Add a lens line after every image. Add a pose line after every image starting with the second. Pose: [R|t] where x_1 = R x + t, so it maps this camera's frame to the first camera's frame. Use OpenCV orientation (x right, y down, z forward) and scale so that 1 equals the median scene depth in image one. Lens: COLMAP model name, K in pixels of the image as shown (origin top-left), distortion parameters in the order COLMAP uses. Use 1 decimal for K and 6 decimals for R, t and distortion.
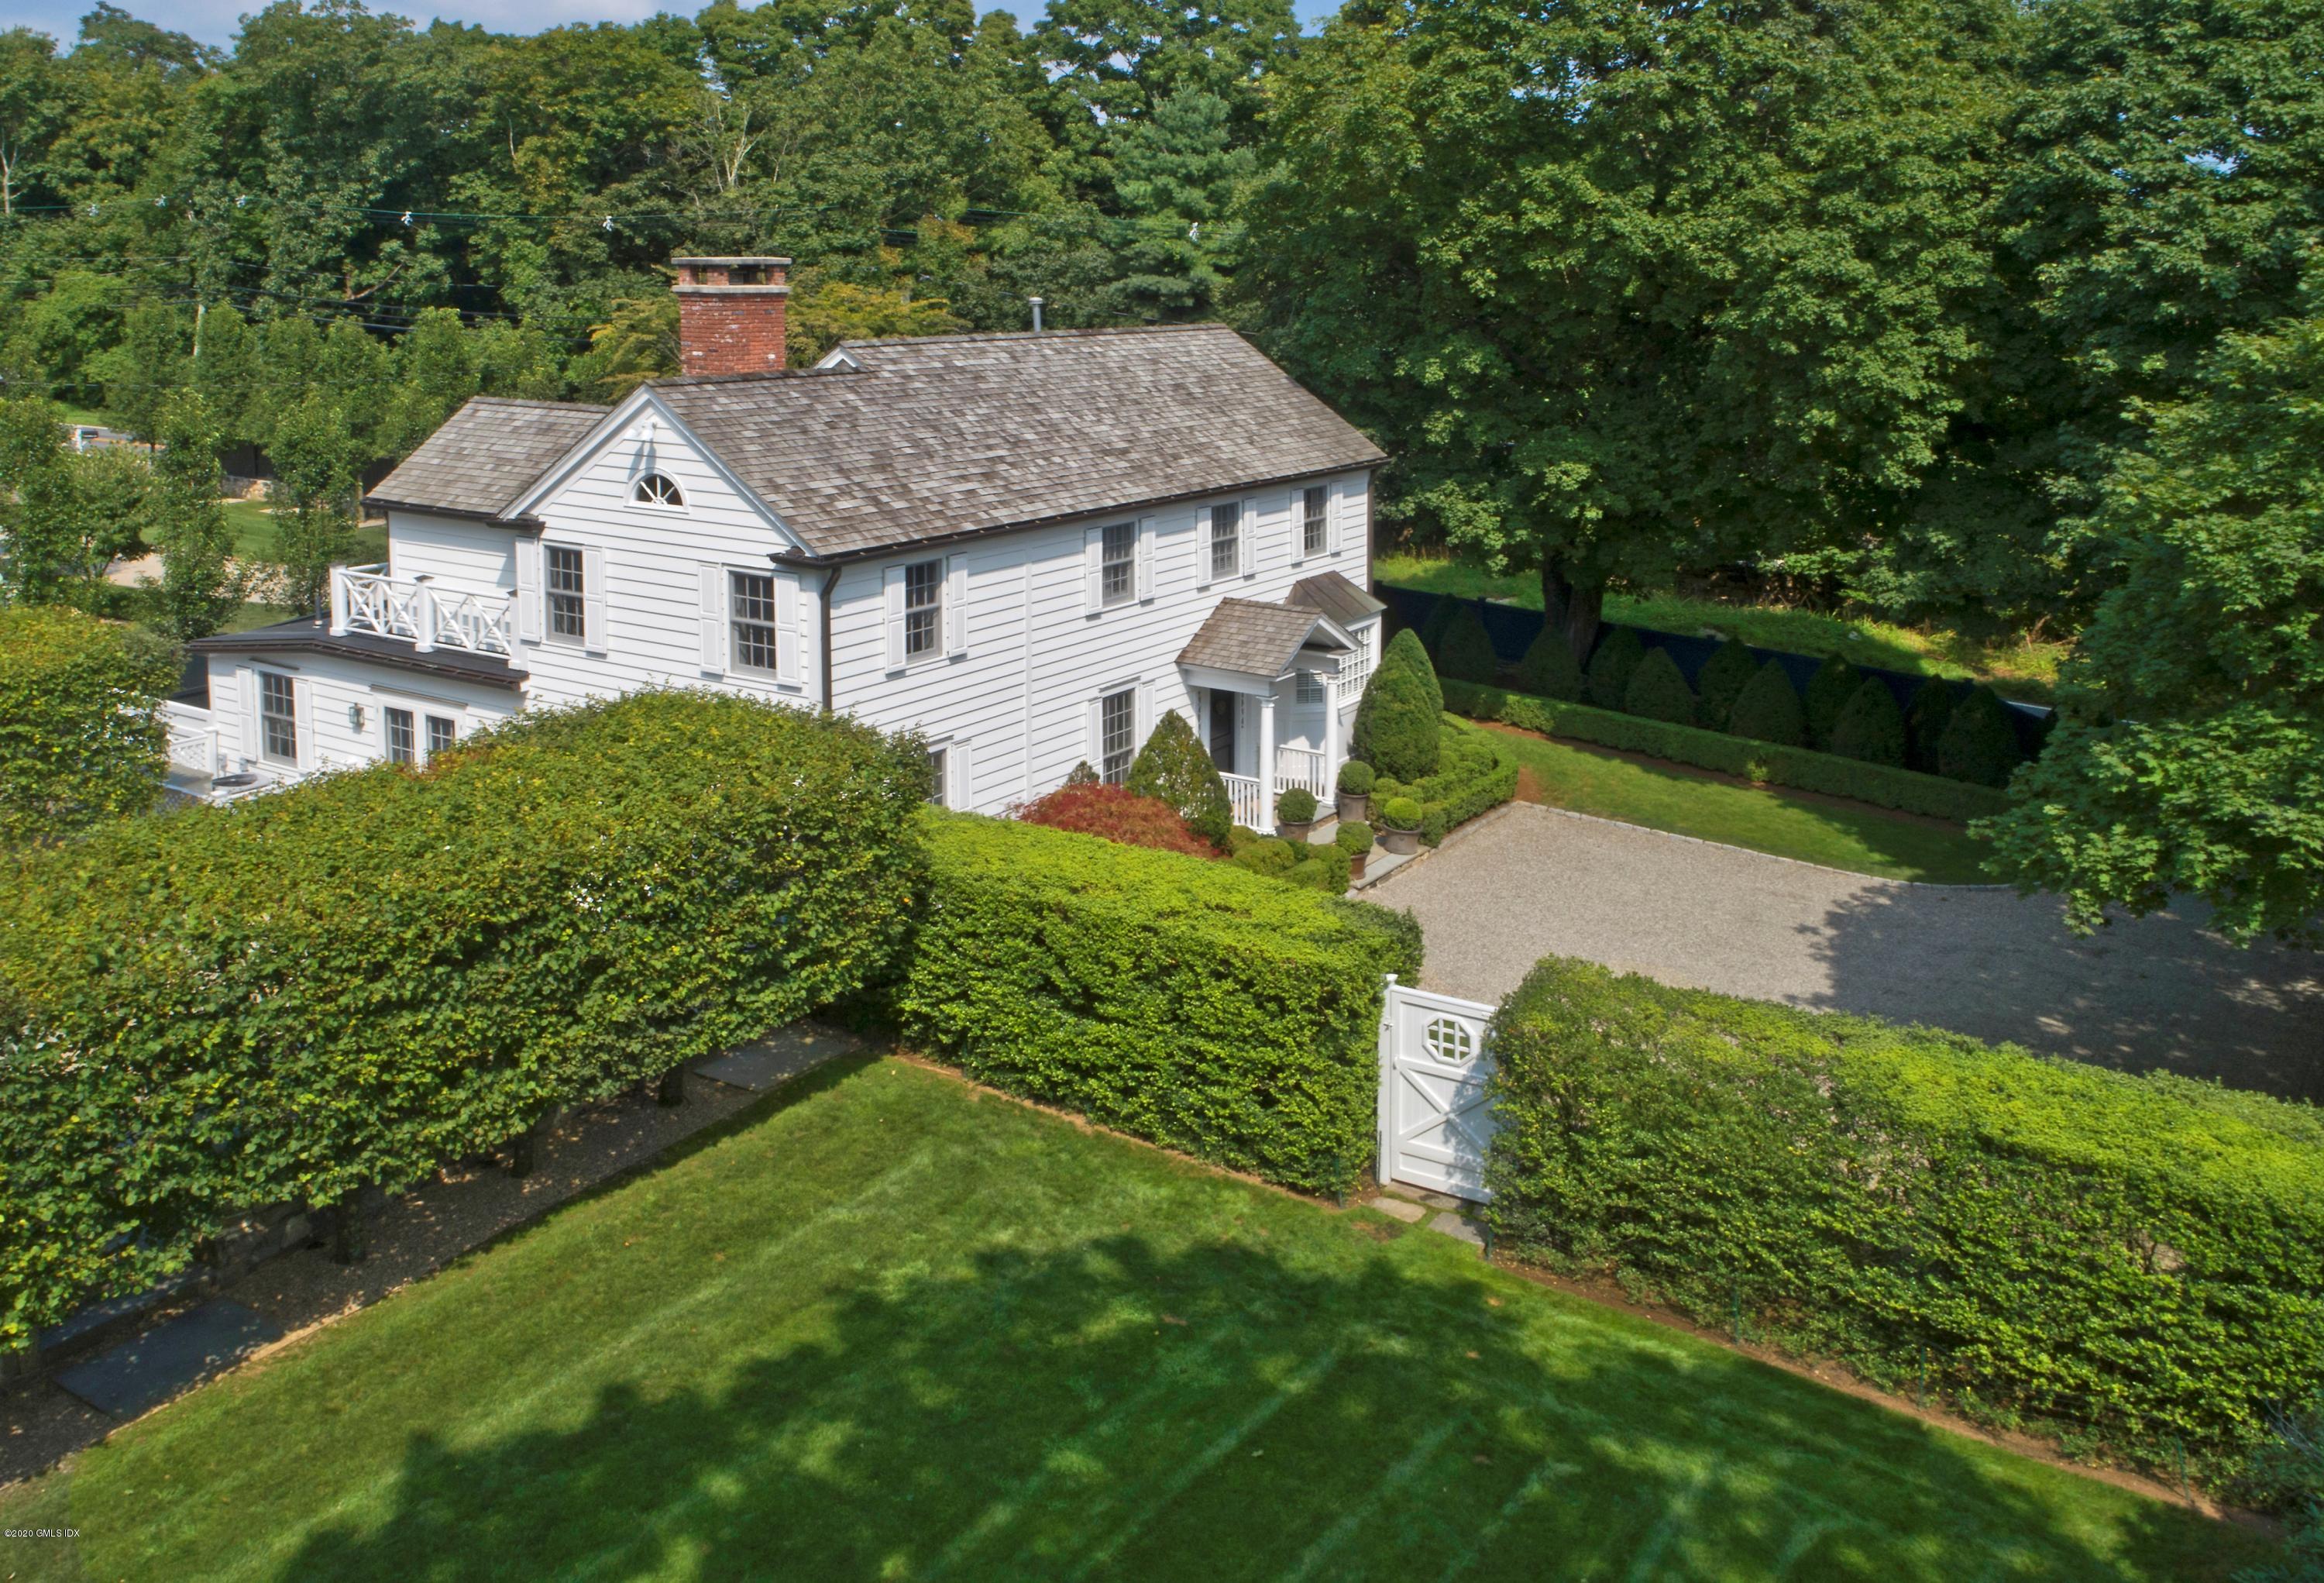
lens RADIAL K [[1852.3, 0, 1162.0], [0, 1852.3, 791.5], [0, 0, 1]] dist [-0.007470, -0.004235]
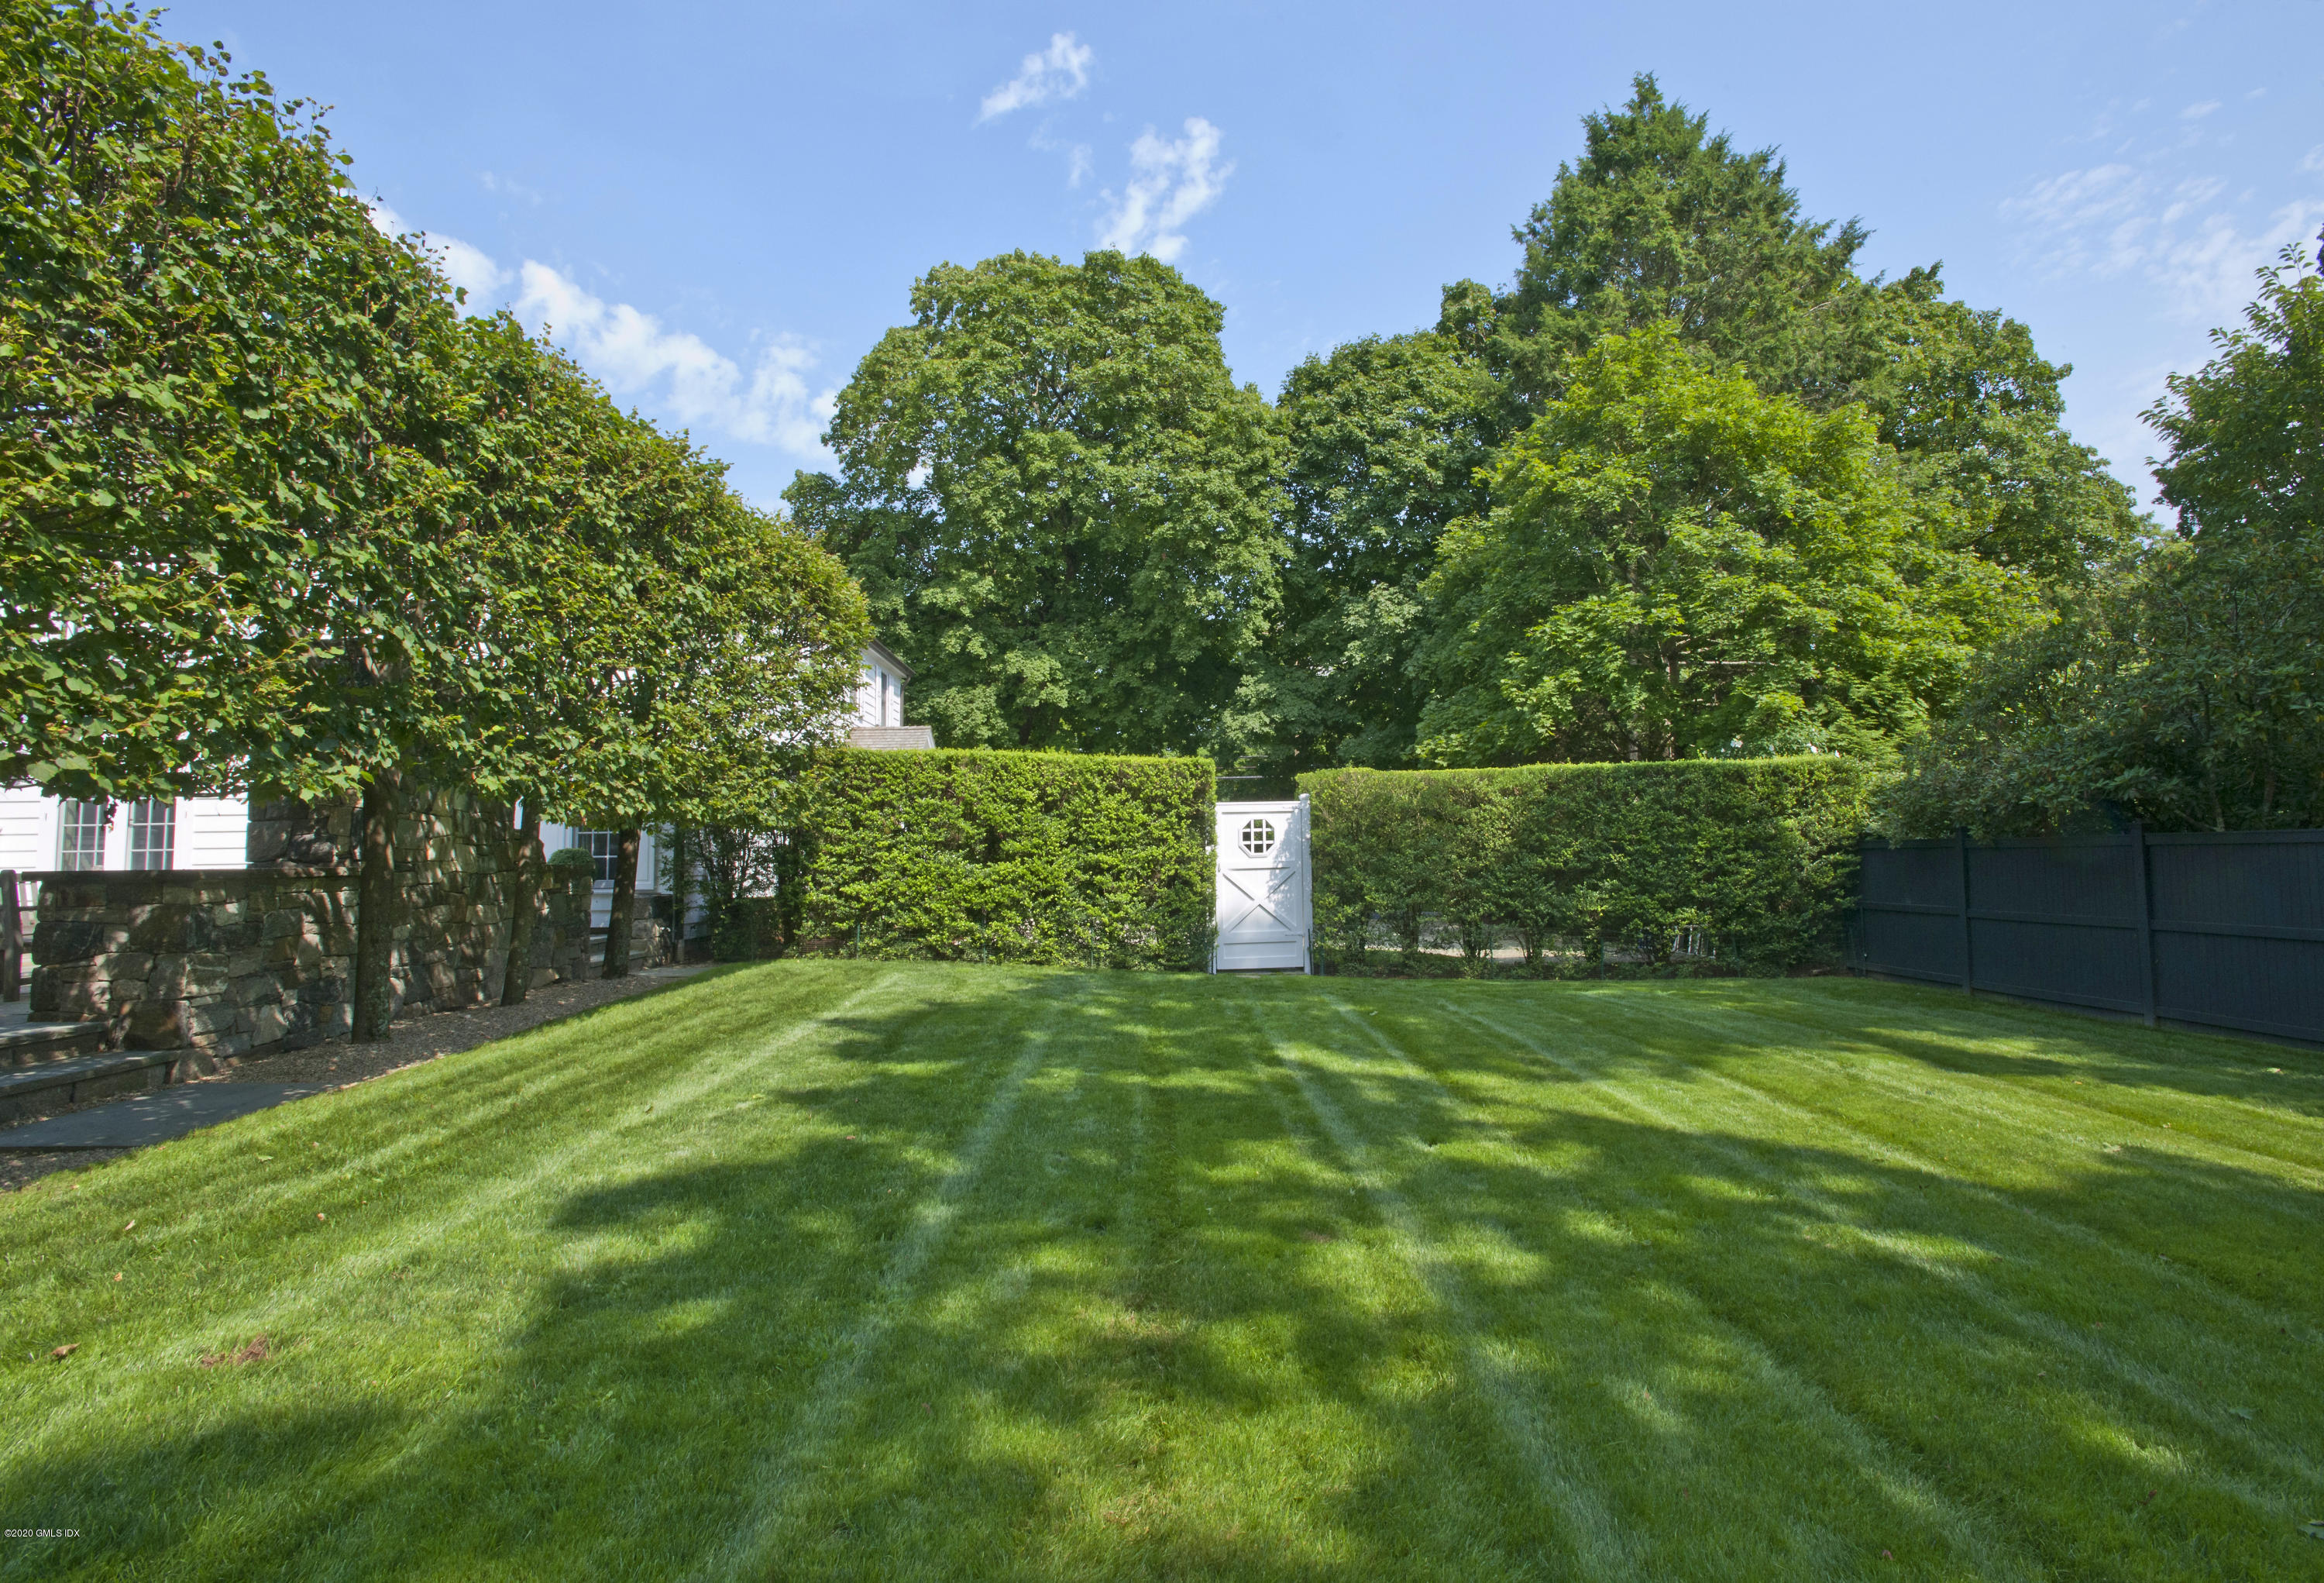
lens RADIAL K [[1158.6, 0, 1163.1], [0, 1158.6, 862.7], [0, 0, 1]] dist [-0.000516, 0.000017]
pose [[0.824002, -0.068987, 0.562372, -0.354795], [0.222238, 0.952372, -0.208801, 0.292768], [-0.521183, 0.297033, 0.800088, 0.342041]]
